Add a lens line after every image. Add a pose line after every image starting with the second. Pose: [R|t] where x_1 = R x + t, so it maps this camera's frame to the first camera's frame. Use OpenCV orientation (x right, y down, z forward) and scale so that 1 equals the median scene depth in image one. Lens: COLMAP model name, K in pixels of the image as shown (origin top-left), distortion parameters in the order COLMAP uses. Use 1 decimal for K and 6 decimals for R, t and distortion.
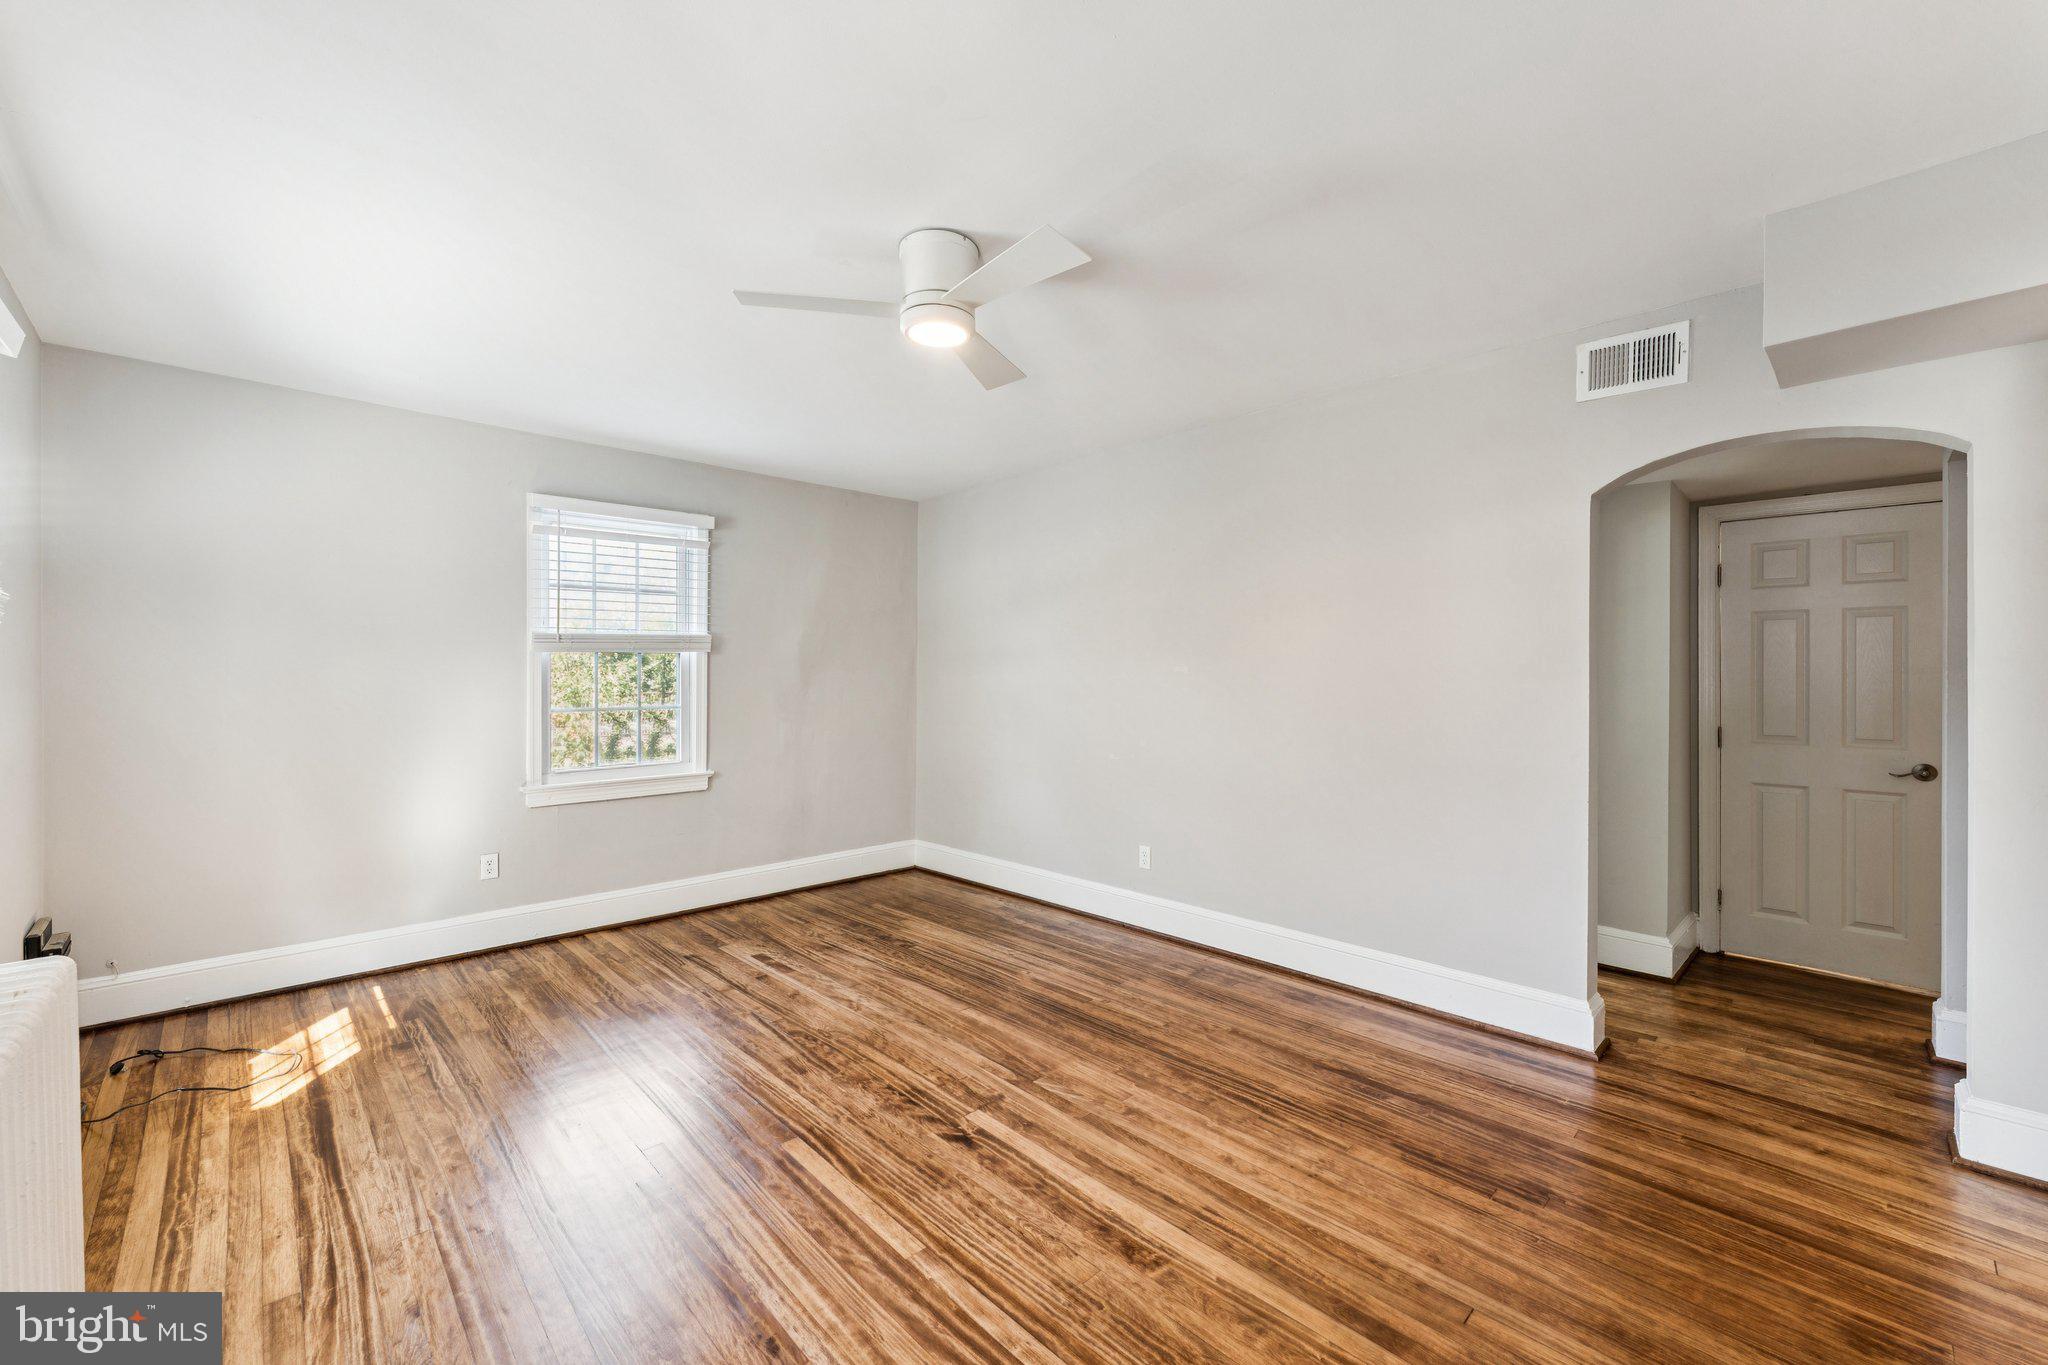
lens RADIAL K [[819.1, 0, 1028.5], [0, 819.1, 671.7], [0, 0, 1]] dist [-0.000870, 0.000366]
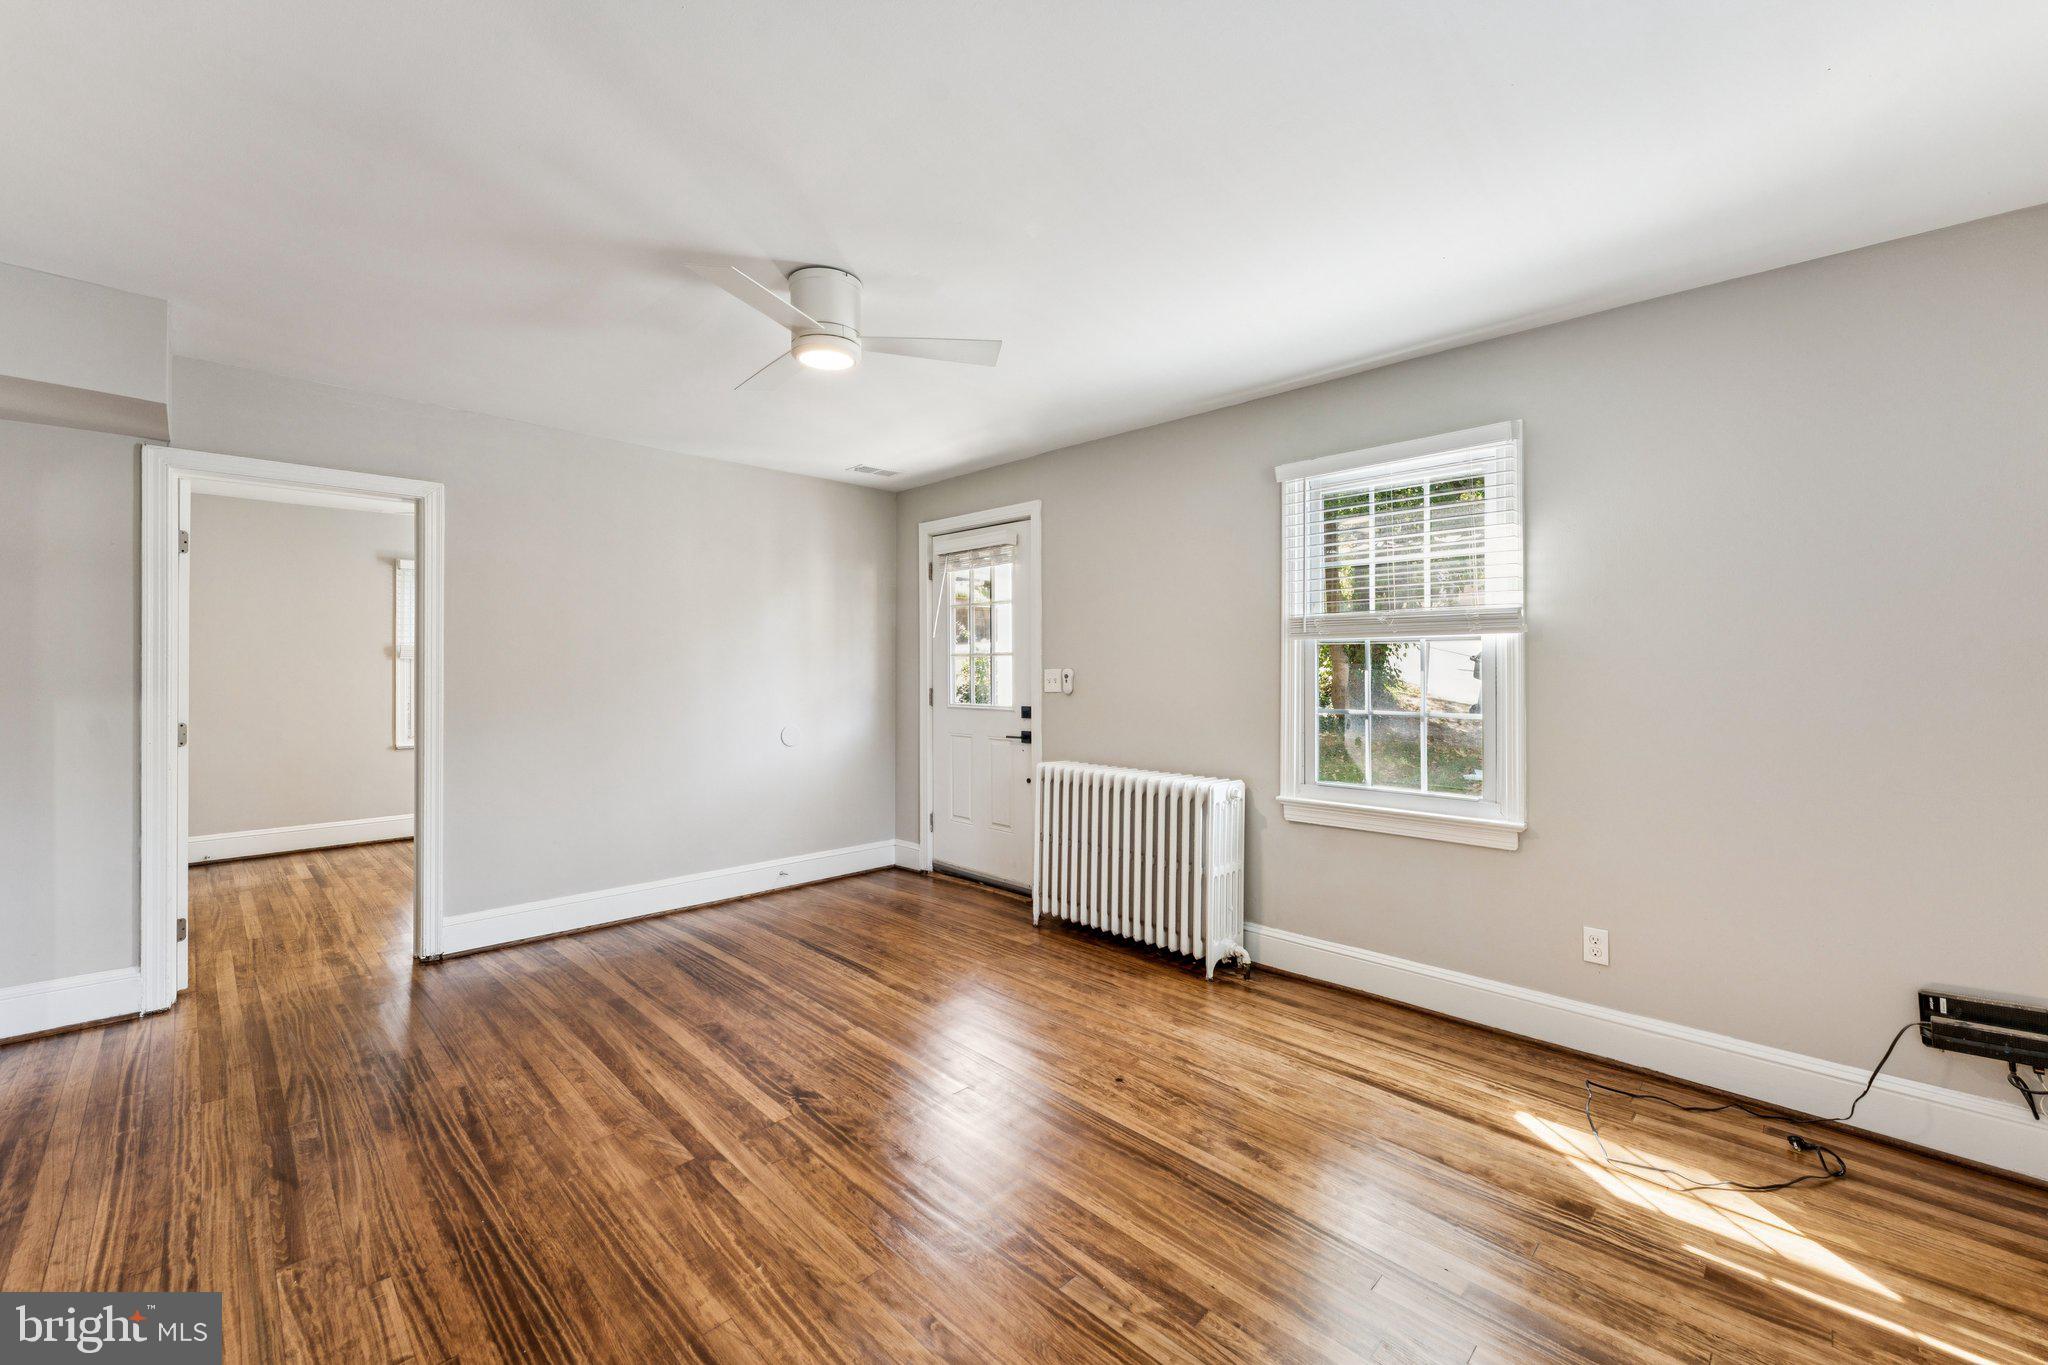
lens RADIAL K [[819.1, 0, 1028.5], [0, 819.1, 671.7], [0, 0, 1]] dist [-0.000870, 0.000366]
pose [[-0.999763, -0.001748, -0.021704, -0.327797], [-0.001728, 0.999998, -0.000936, 0.009055], [0.021706, -0.000898, -0.999764, 1.917371]]
